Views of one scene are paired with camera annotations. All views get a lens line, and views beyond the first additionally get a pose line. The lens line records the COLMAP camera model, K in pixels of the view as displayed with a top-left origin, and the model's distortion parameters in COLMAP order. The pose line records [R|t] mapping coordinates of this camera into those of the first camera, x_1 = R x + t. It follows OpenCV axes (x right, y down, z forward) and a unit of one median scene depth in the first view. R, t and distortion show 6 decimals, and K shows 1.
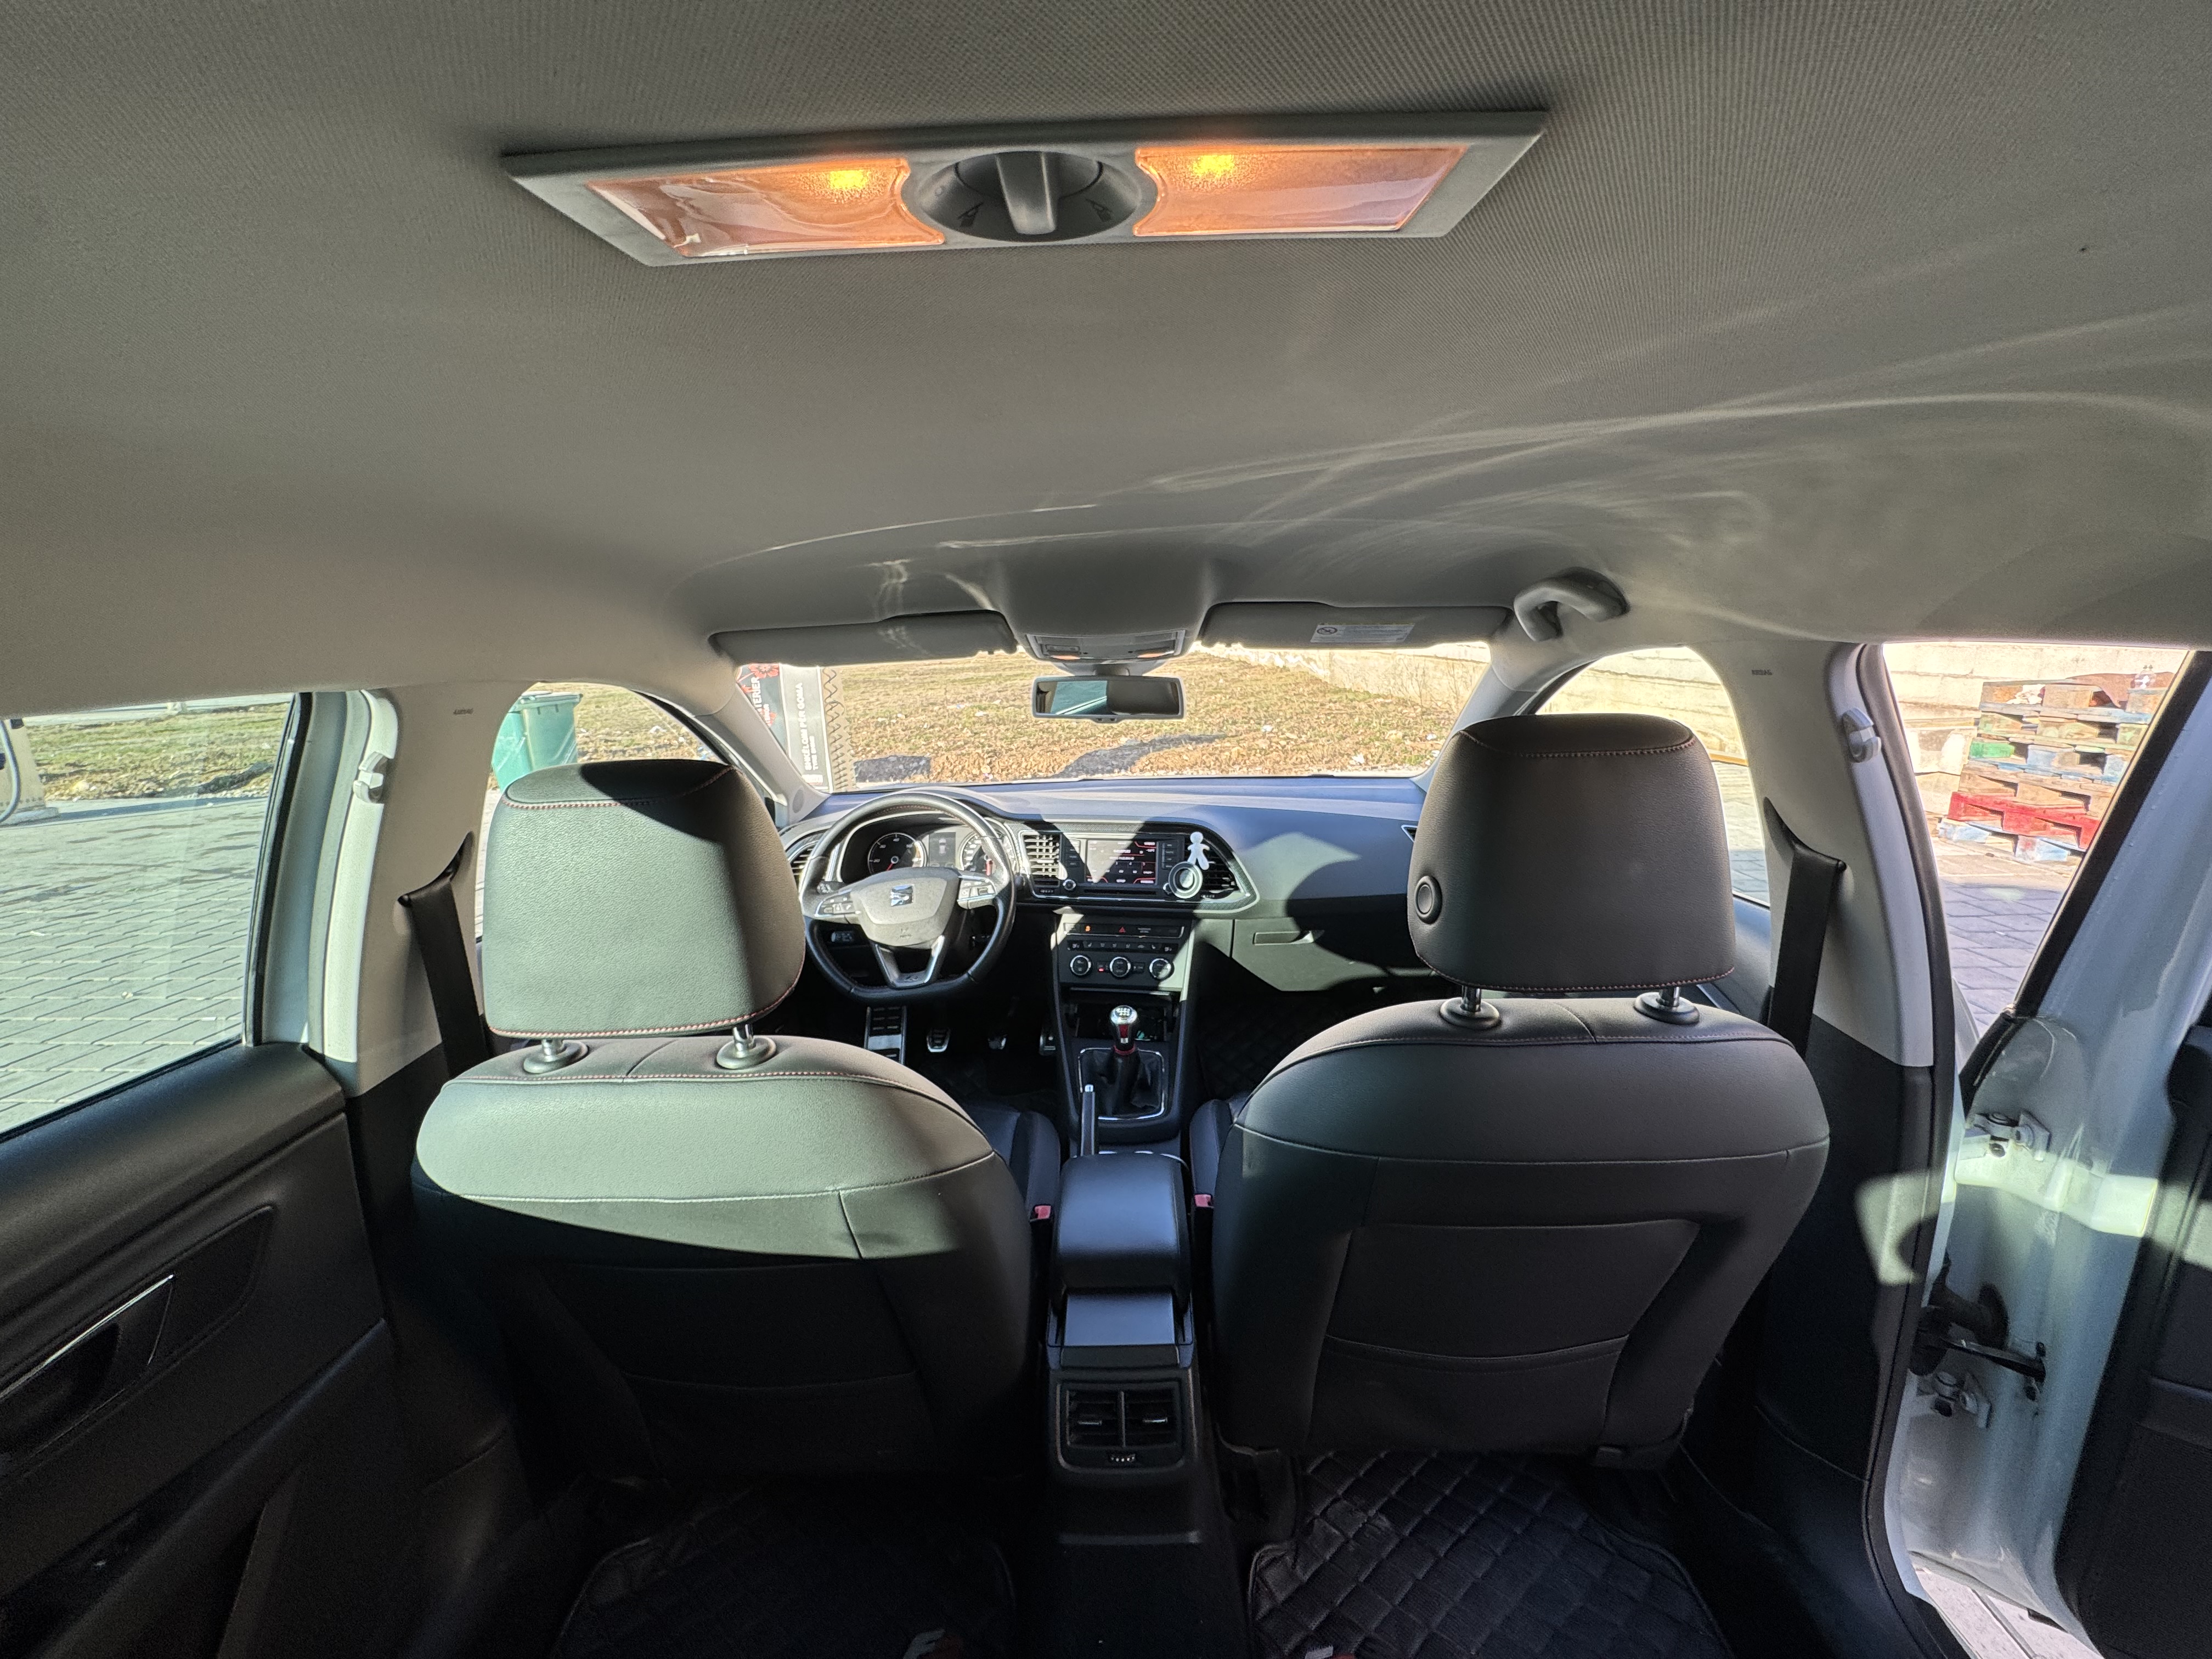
lens RADIAL K [[875.8, 0, 1104.4], [0, 875.8, 831.7], [0, 0, 1]] dist [0.006536, -0.000121]
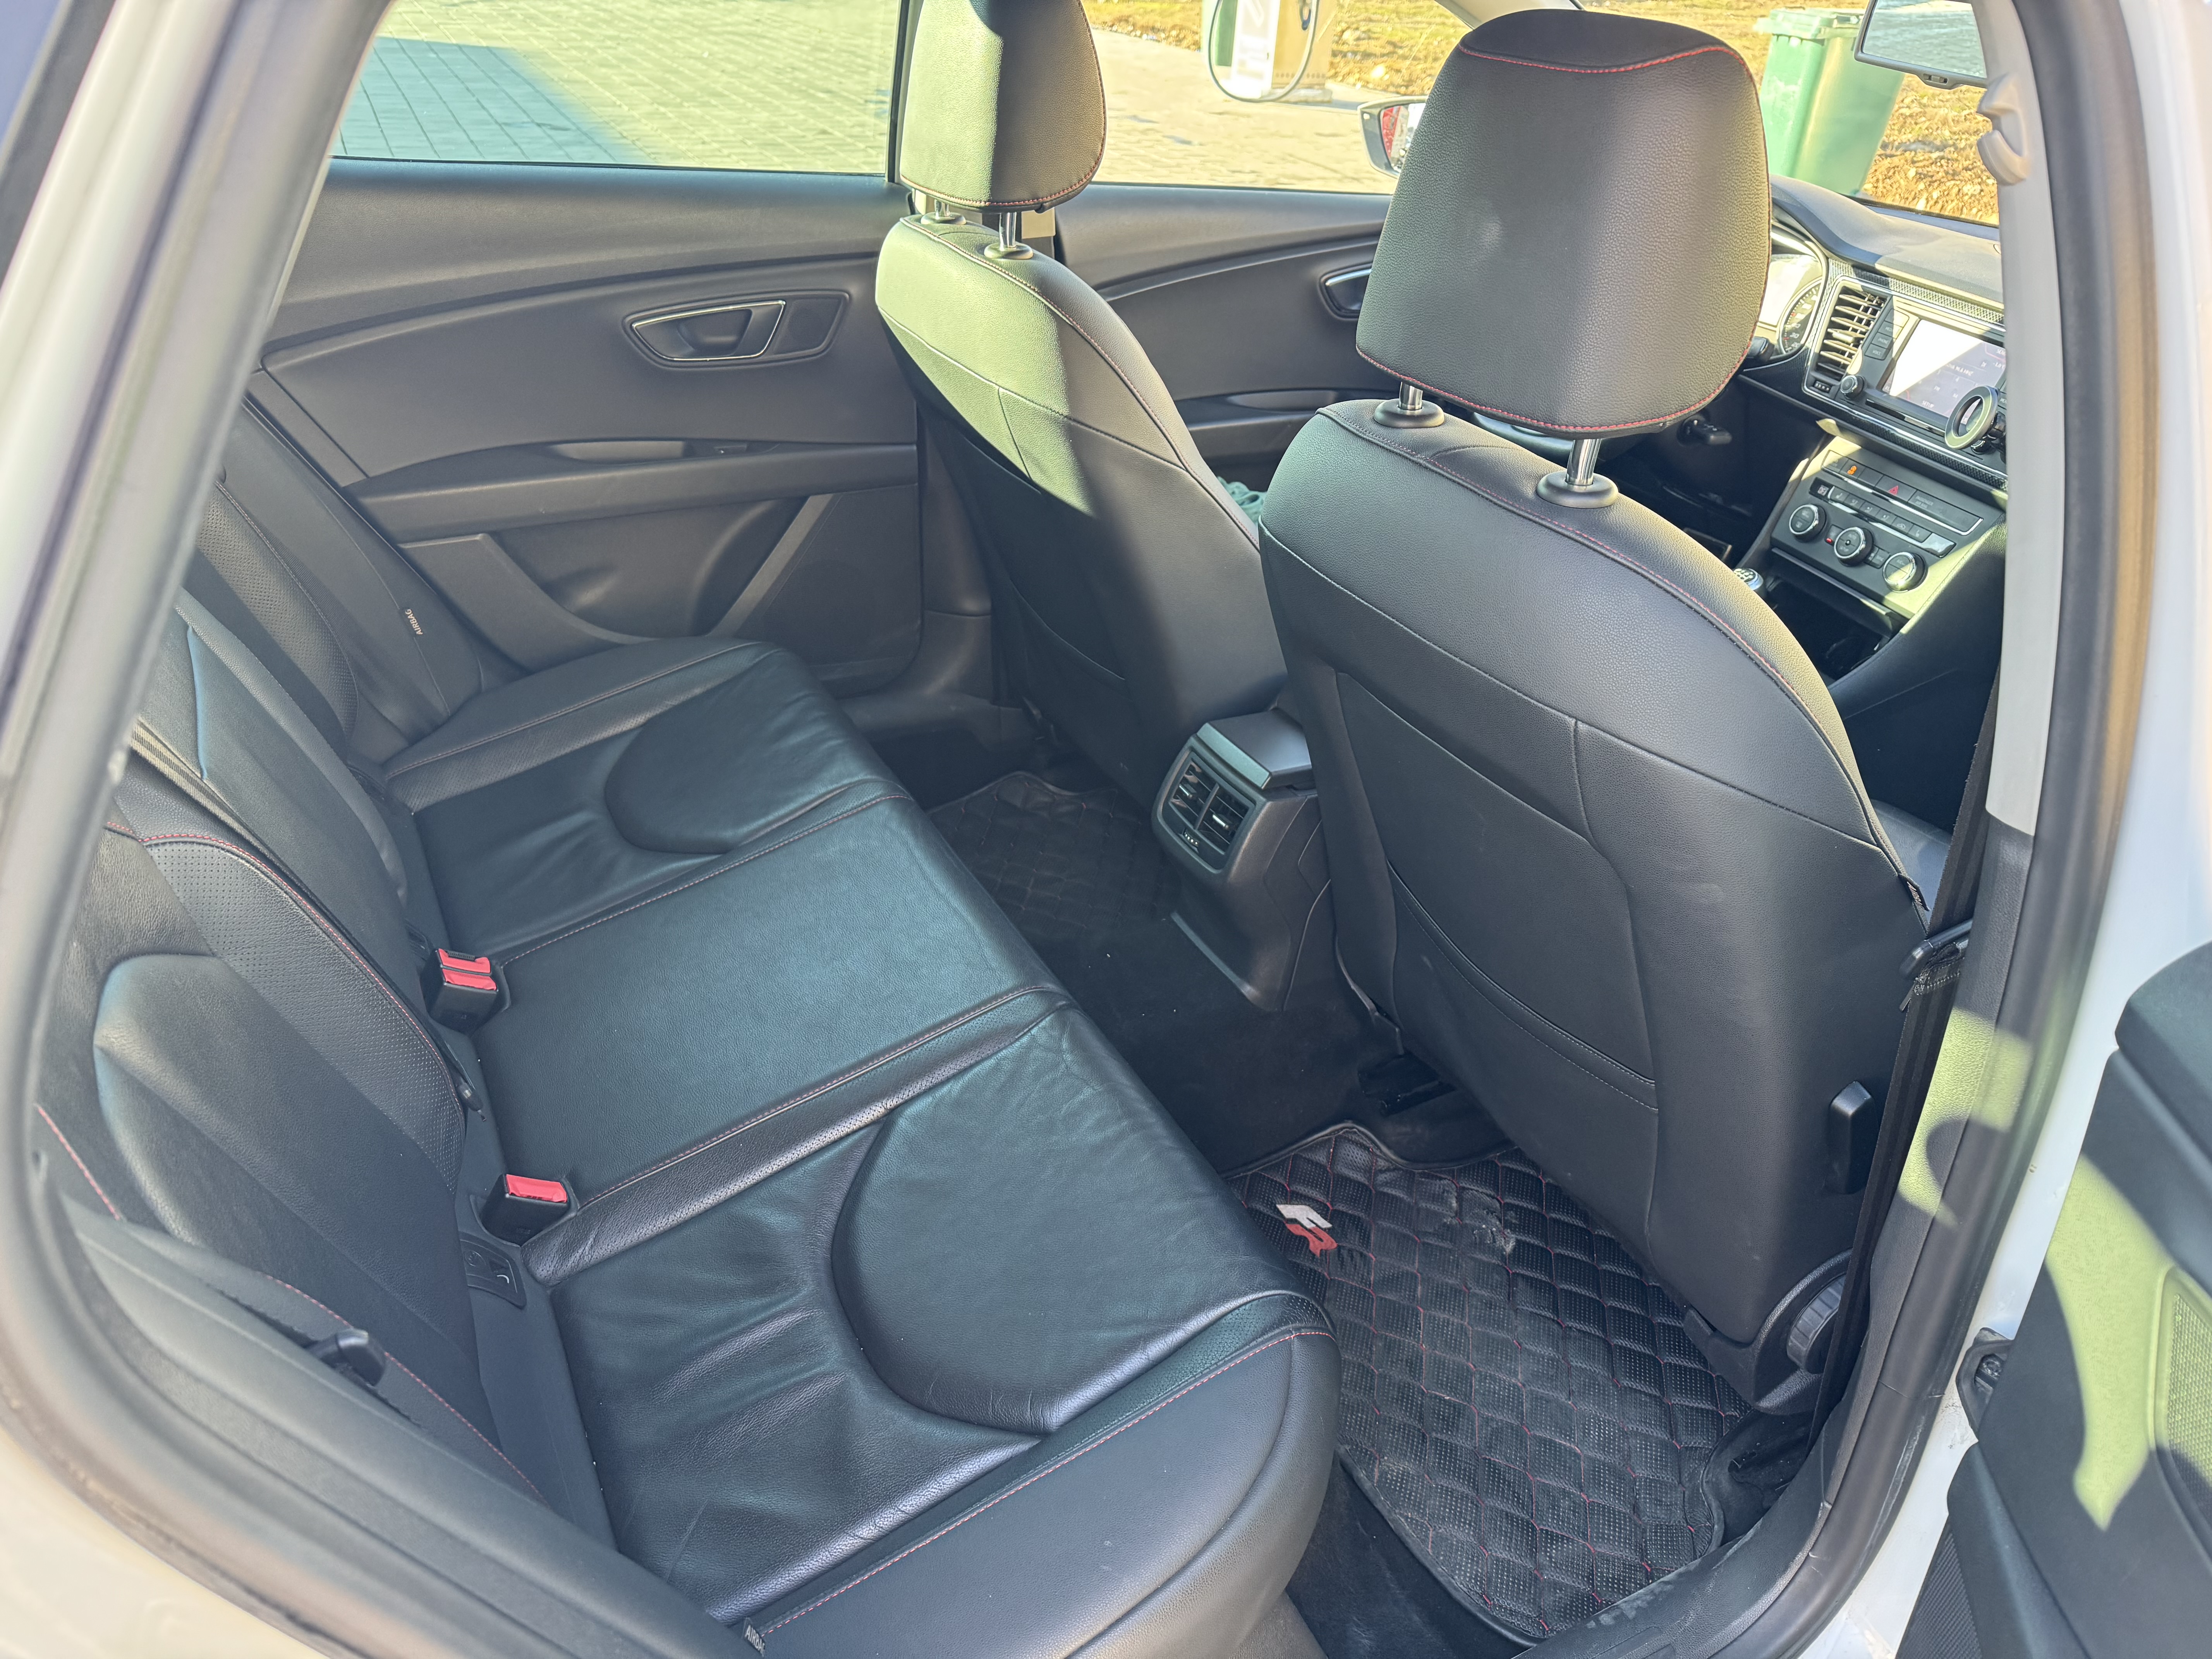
lens RADIAL K [[1551.1, 0, 1102.5], [0, 1551.1, 829.6], [0, 0, 1]] dist [0.025997, -0.035174]
pose [[0.473500, 0.500197, -0.724984, 0.646264], [-0.255424, 0.865711, 0.430469, -0.003038], [0.842945, -0.018649, 0.537676, -0.000322]]
